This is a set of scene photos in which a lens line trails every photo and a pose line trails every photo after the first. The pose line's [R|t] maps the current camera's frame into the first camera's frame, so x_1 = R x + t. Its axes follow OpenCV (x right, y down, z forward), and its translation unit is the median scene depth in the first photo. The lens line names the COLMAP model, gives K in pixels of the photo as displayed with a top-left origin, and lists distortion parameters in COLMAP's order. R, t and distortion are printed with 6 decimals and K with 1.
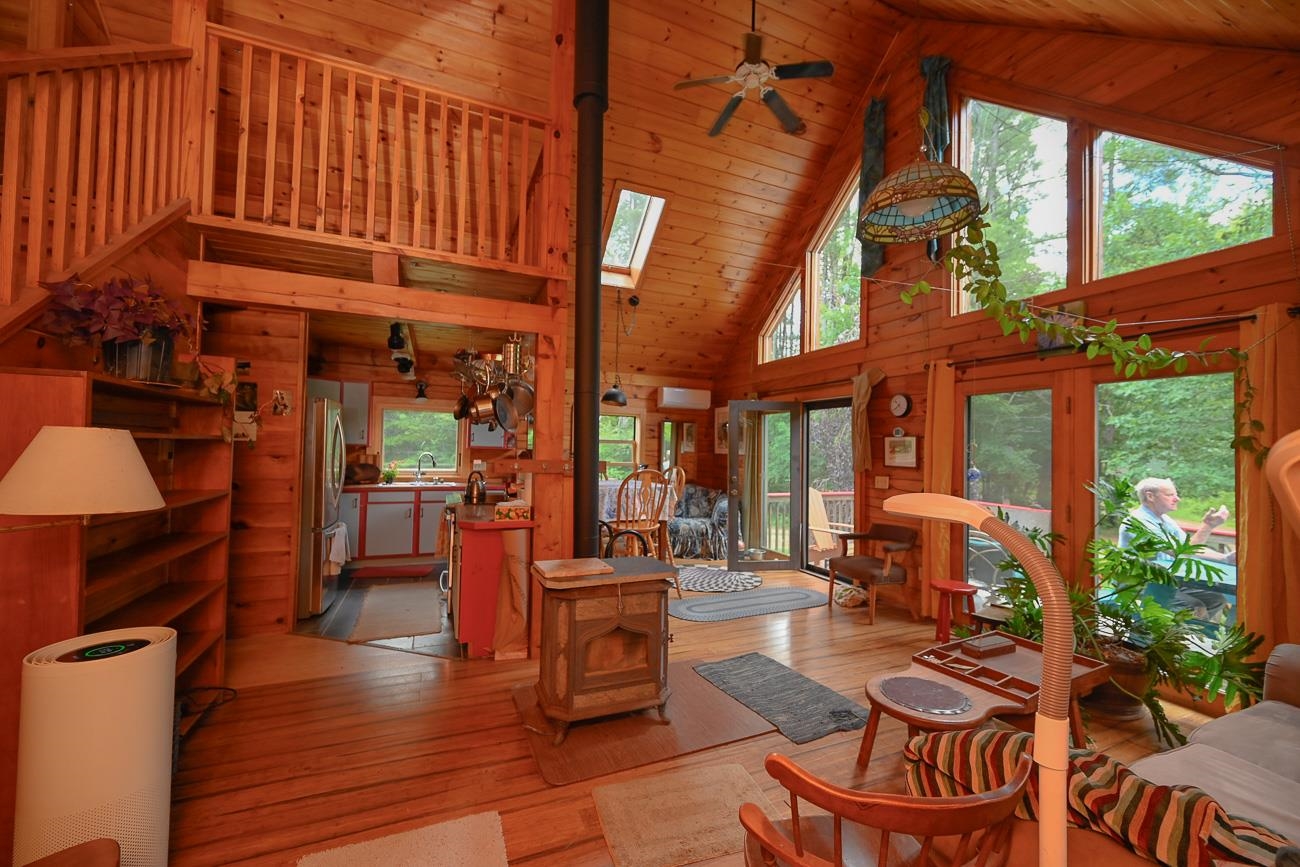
lens RADIAL K [[530.3, 0, 661.1], [0, 530.3, 437.8], [0, 0, 1]] dist [0.002392, 0.000043]
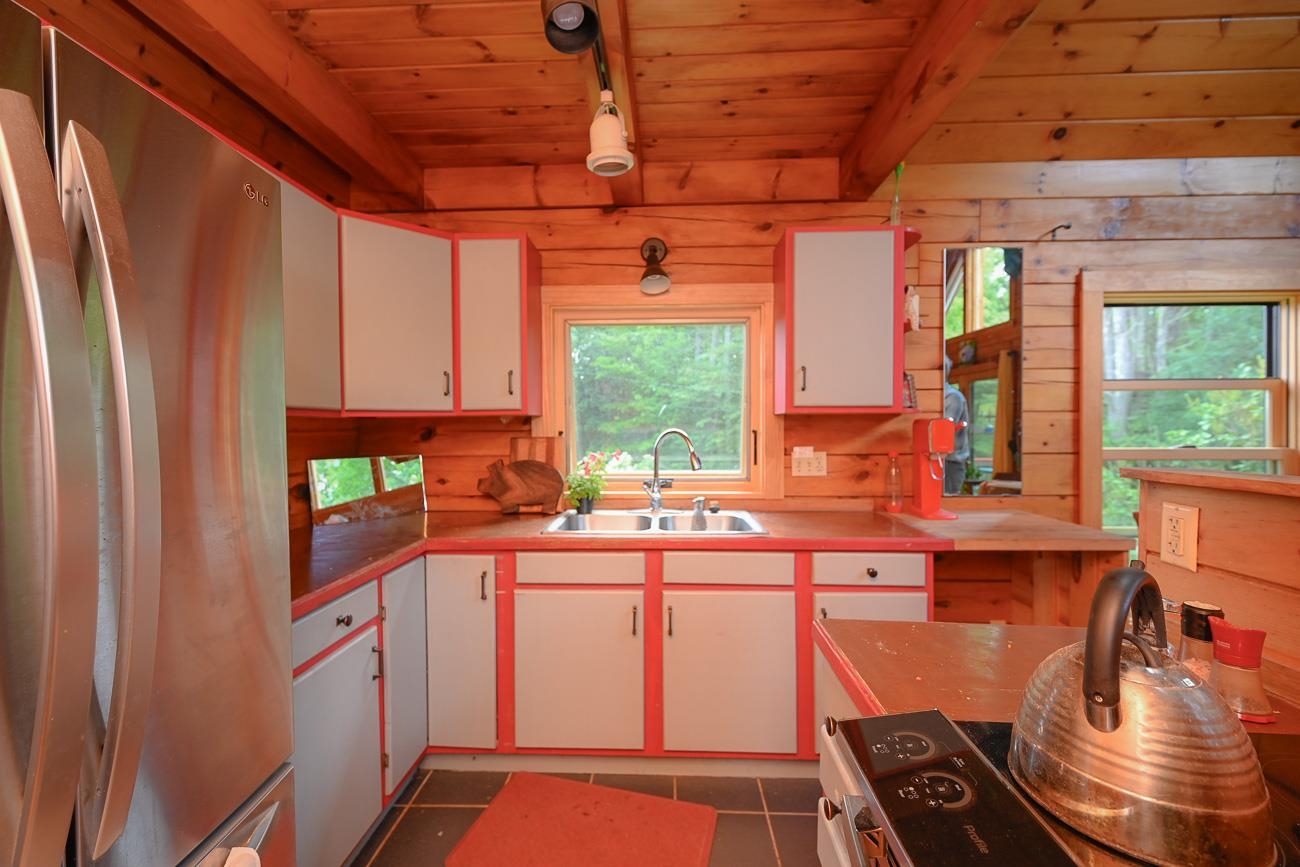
lens RADIAL K [[530.3, 0, 645.7], [0, 530.3, 435.9], [0, 0, 1]] dist [0.002392, 0.000043]
pose [[0.901902, -0.021475, -0.431407, -0.304264], [0.036172, 0.999010, 0.025891, 0.022763], [0.430424, -0.038956, 0.901786, 0.669155]]
